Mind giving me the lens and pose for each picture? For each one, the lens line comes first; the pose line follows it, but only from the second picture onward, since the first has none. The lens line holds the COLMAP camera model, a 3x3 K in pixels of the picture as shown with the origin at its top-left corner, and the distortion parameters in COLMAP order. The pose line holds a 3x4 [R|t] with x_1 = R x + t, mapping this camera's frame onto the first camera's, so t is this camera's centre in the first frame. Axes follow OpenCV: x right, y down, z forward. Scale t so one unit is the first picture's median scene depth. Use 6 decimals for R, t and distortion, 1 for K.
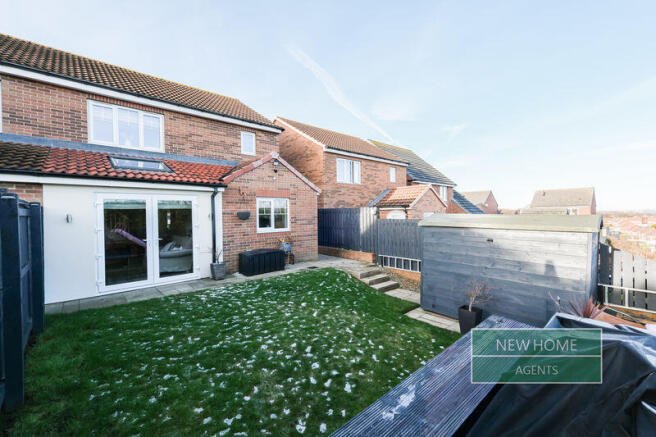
lens RADIAL K [[282.2, 0, 332.6], [0, 282.2, 217.8], [0, 0, 1]] dist [0.009220, 0.000087]
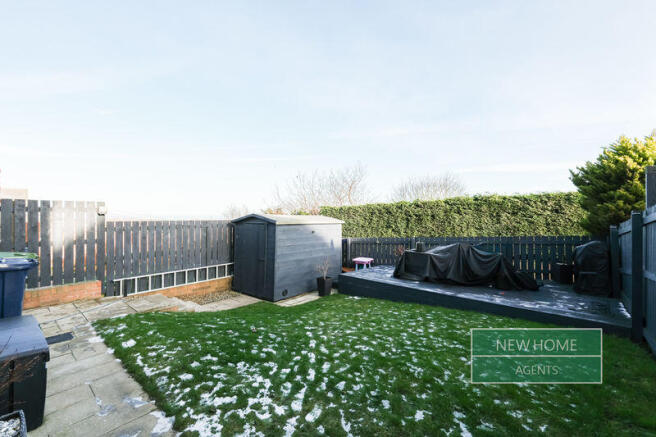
lens RADIAL K [[282.2, 0, 332.6], [0, 282.2, 217.8], [0, 0, 1]] dist [0.009220, 0.000087]
pose [[-0.140839, -0.000323, 0.990033, -0.876595], [0.015658, 0.999874, 0.002554, 0.003573], [-0.989909, 0.015861, -0.140816, 1.045395]]
